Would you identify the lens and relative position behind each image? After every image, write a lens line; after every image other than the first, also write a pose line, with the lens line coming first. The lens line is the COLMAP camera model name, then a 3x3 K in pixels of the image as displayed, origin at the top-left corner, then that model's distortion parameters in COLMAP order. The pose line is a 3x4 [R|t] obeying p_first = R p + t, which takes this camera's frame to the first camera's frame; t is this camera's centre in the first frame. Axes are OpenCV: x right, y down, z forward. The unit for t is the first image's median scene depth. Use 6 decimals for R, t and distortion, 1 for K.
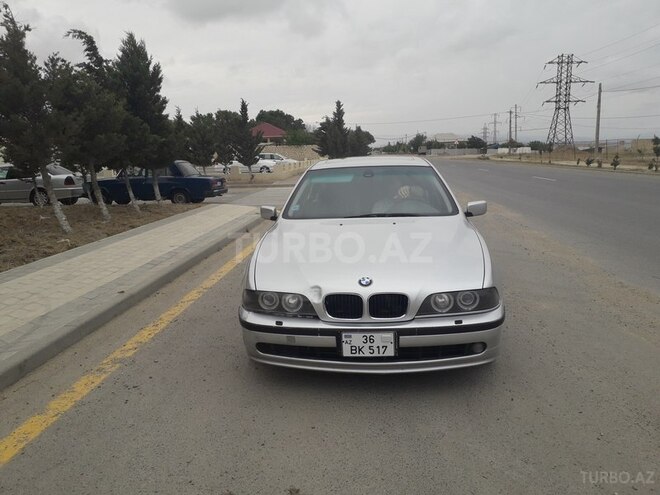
lens RADIAL K [[530.1, 0, 330.0], [0, 530.1, 247.5], [0, 0, 1]] dist [0.062672, -0.080140]
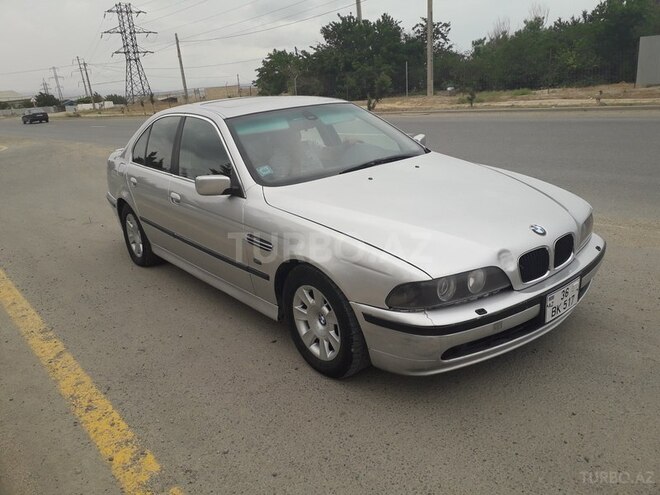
lens RADIAL K [[530.1, 0, 330.0], [0, 530.1, 247.5], [0, 0, 1]] dist [0.062672, -0.080140]
pose [[0.730992, -0.242541, 0.637828, -0.403248], [0.190137, 0.970080, 0.150975, -0.054753], [-0.655362, 0.010914, 0.755236, 0.332230]]
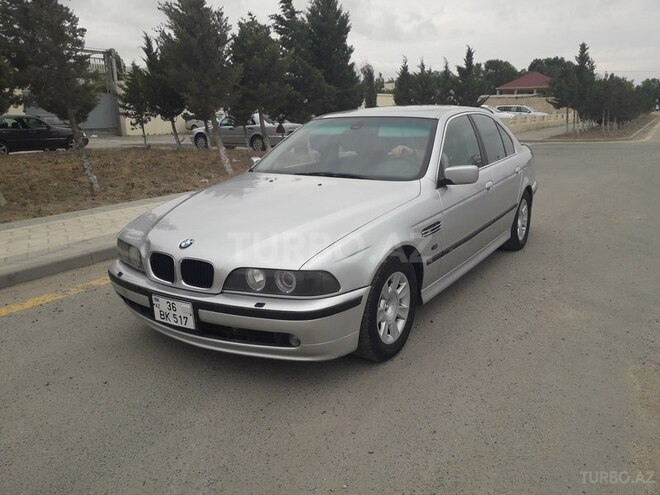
lens RADIAL K [[530.1, 0, 330.0], [0, 530.1, 247.5], [0, 0, 1]] dist [0.062672, -0.080140]
pose [[0.886643, 0.131634, -0.443325, 0.385881], [-0.093875, 0.989906, 0.106180, -0.025993], [0.452826, -0.052527, 0.890050, 0.178215]]
